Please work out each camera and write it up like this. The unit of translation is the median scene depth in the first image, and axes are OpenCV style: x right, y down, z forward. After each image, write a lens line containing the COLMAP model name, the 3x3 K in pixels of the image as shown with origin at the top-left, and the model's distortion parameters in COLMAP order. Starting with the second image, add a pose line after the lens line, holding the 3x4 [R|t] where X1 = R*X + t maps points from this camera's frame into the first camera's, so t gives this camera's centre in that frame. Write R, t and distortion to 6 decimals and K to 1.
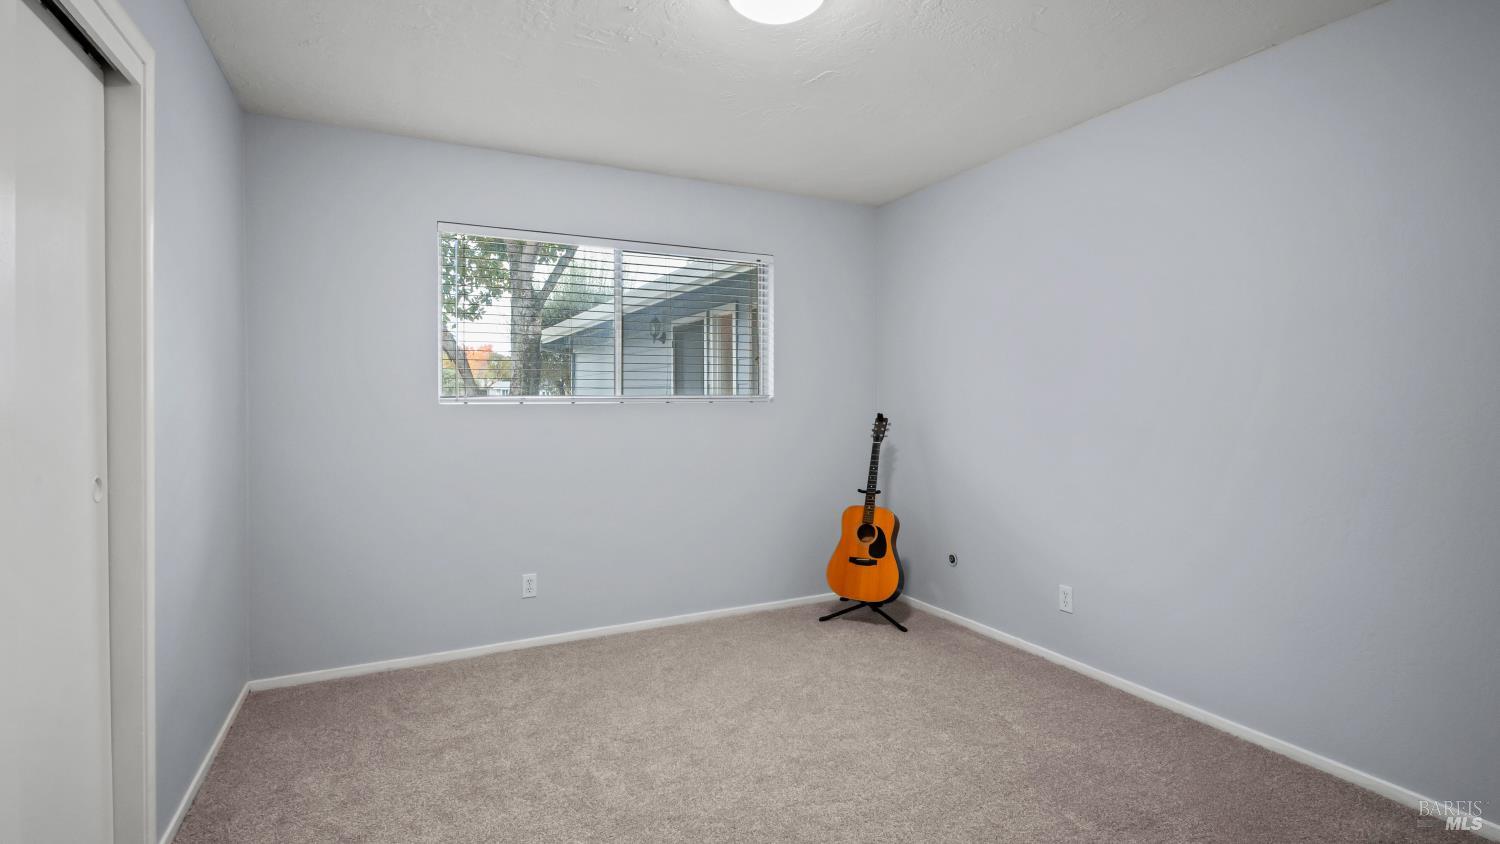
lens RADIAL K [[678.9, 0, 750.1], [0, 678.9, 413.0], [0, 0, 1]] dist [0.010279, -0.005305]
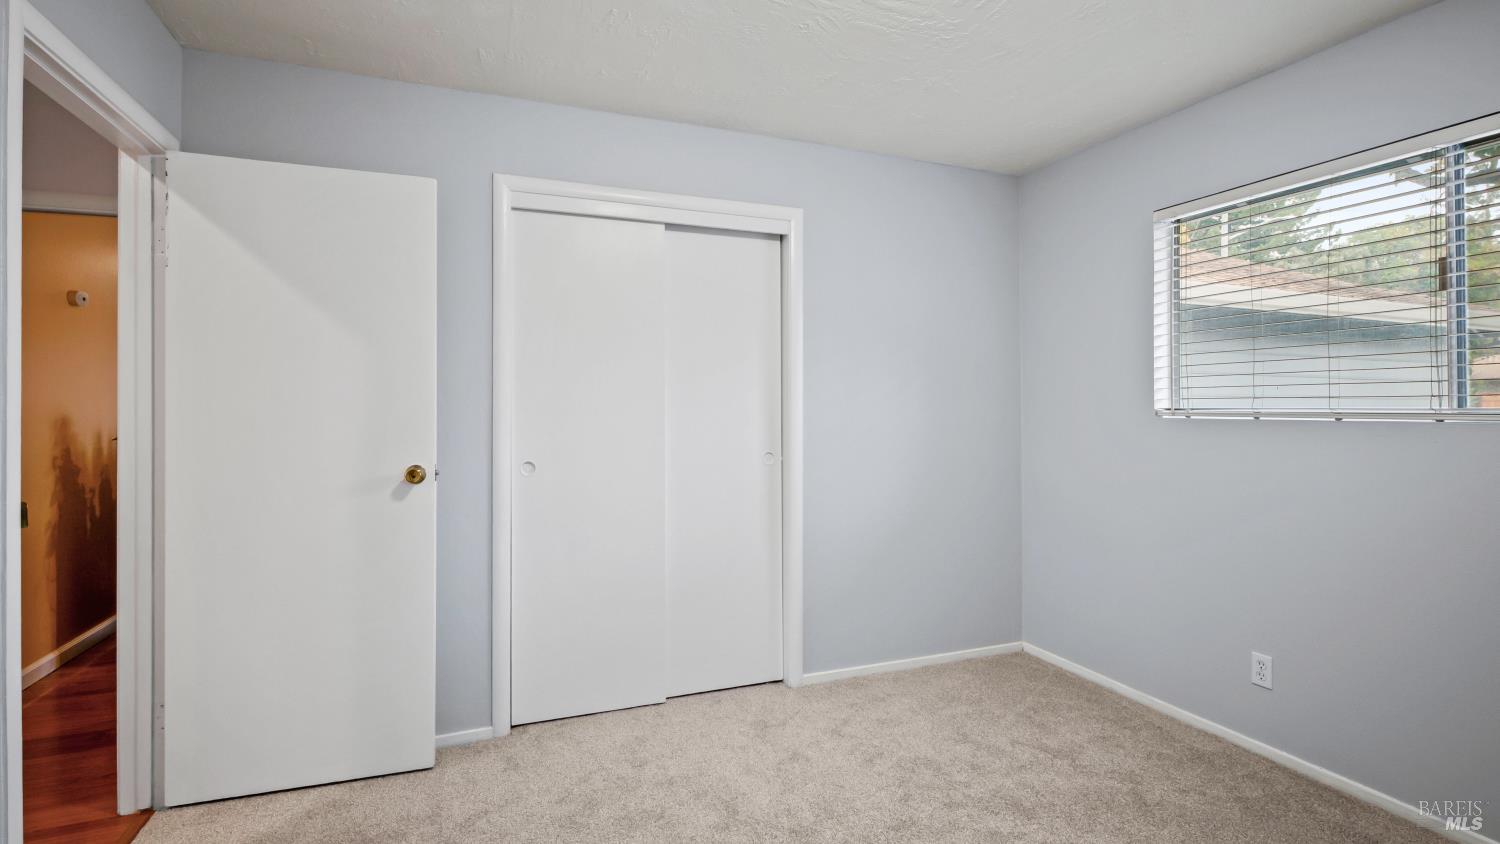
lens RADIAL K [[678.9, 0, 748.5], [0, 678.9, 415.1], [0, 0, 1]] dist [0.010279, -0.005305]
pose [[-0.088247, 0.012052, -0.996026, 0.507538], [-0.008694, 0.999879, 0.012869, -0.026837], [0.996061, 0.009795, -0.088132, 0.582556]]
